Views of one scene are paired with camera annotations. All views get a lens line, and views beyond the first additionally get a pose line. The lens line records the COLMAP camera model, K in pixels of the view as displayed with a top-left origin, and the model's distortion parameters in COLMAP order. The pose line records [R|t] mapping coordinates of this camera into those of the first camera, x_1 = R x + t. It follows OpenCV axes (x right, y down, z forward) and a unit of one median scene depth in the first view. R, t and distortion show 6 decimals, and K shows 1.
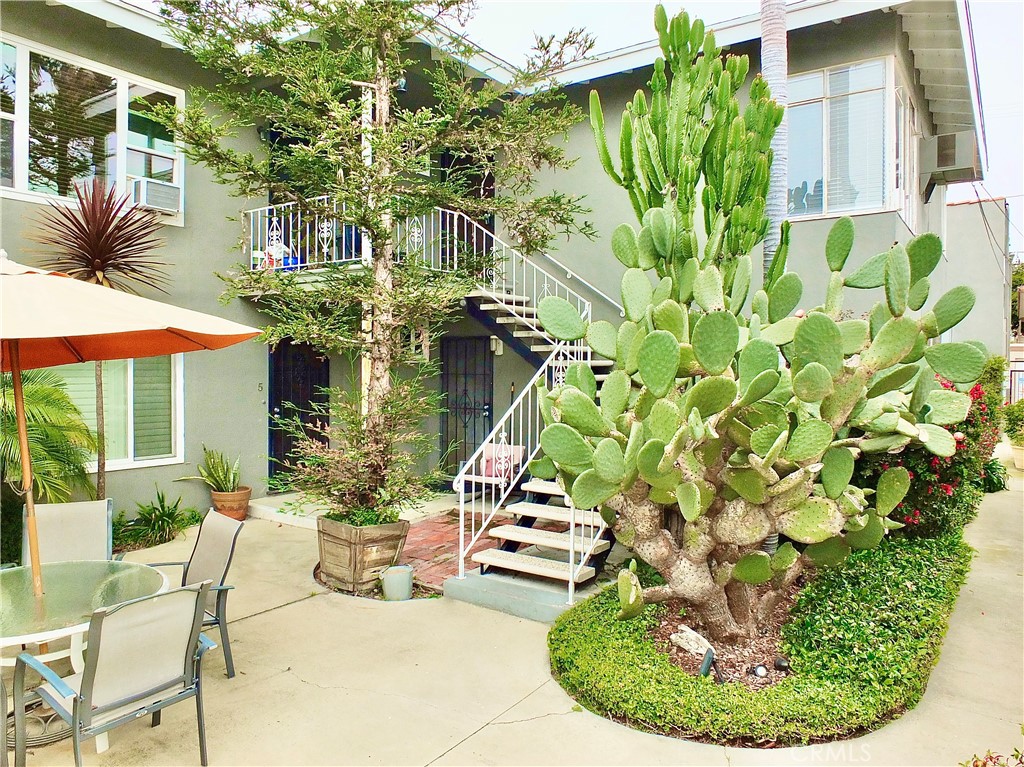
lens RADIAL K [[705.9, 0, 516.8], [0, 705.9, 382.9], [0, 0, 1]] dist [-0.041683, 0.024114]
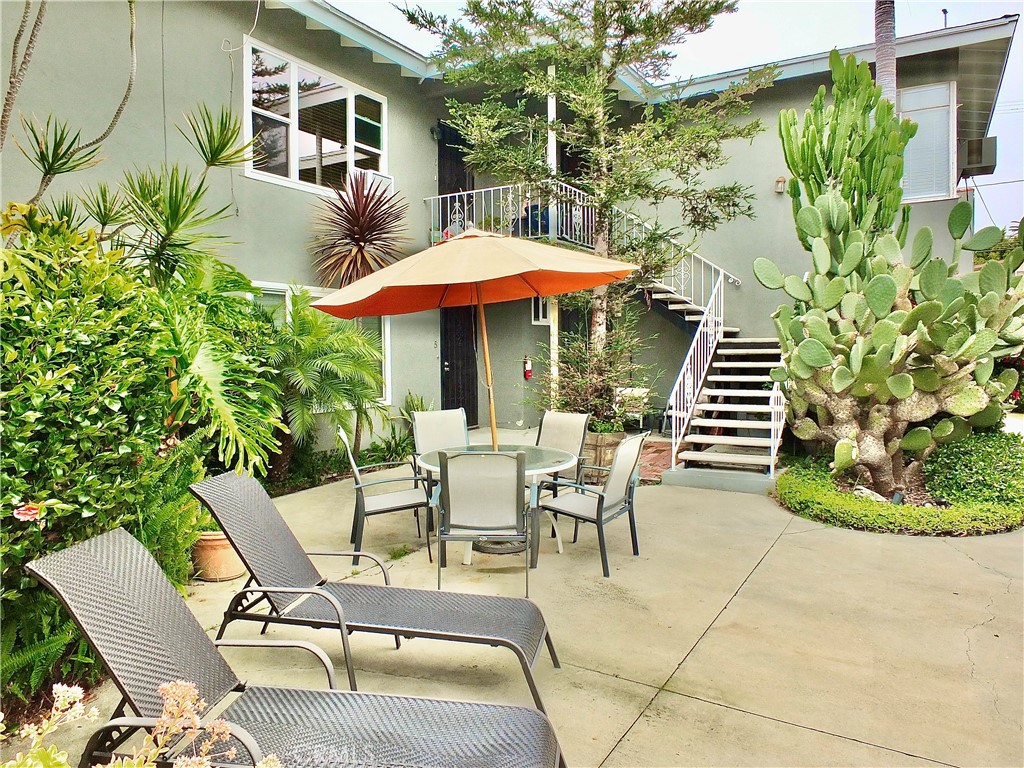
lens RADIAL K [[695.5, 0, 506.8], [0, 695.5, 380.1], [0, 0, 1]] dist [-0.039351, 0.014219]
pose [[0.997340, -0.022761, 0.069241, -0.602180], [0.021639, 0.999623, 0.016910, 0.092781], [-0.069599, -0.015366, 0.997457, -0.369465]]
